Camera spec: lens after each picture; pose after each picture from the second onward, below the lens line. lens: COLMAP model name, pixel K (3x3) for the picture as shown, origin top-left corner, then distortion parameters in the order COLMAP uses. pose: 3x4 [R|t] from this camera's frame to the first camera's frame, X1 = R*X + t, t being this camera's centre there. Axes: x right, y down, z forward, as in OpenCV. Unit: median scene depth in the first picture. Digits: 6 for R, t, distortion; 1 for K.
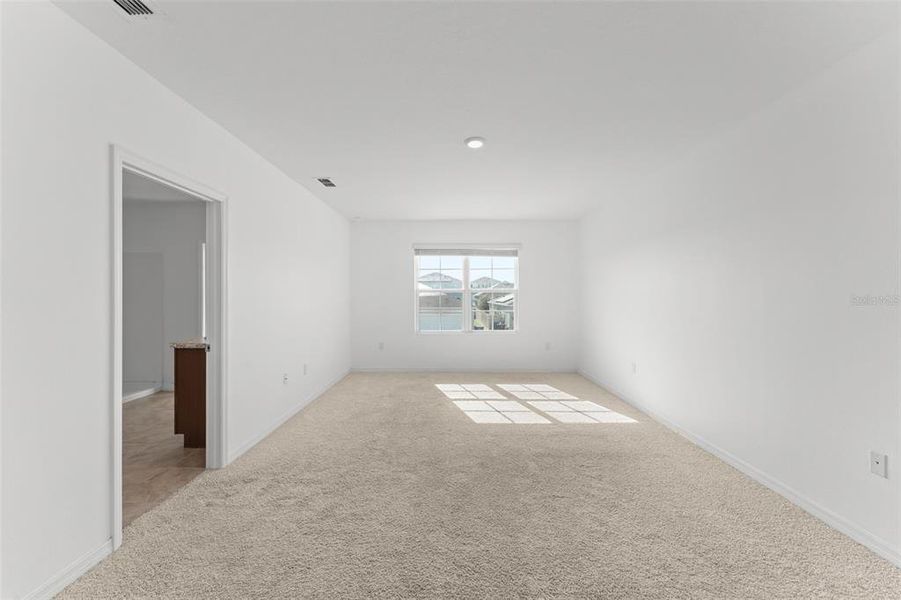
lens RADIAL K [[355.9, 0, 449.0], [0, 355.9, 302.5], [0, 0, 1]] dist [0.000114, 0.000175]
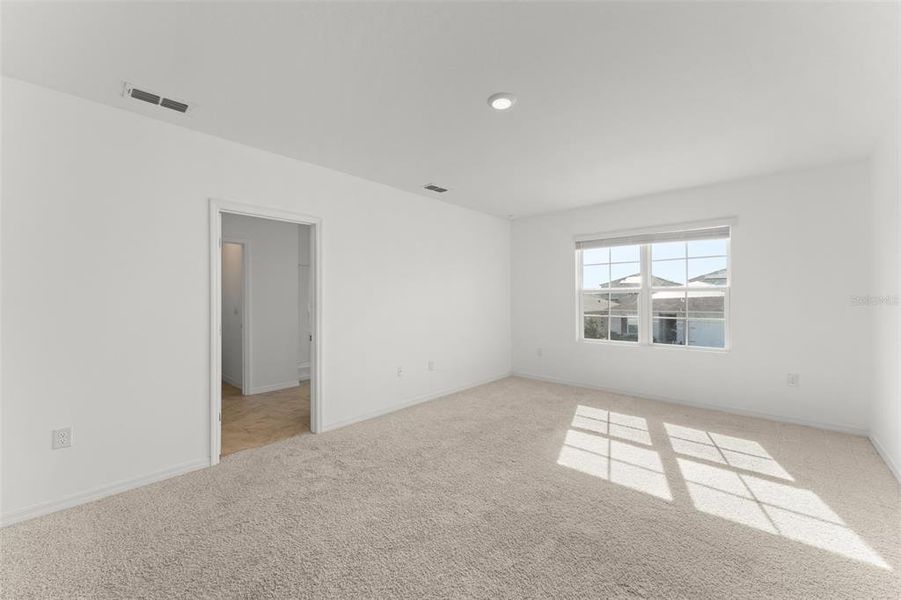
lens RADIAL K [[355.9, 0, 449.0], [0, 355.9, 302.5], [0, 0, 1]] dist [0.000114, 0.000175]
pose [[0.740843, 0.005759, -0.671653, 0.377557], [-0.008700, 0.999962, -0.001022, -0.003634], [0.671622, 0.006601, 0.740865, 0.250932]]
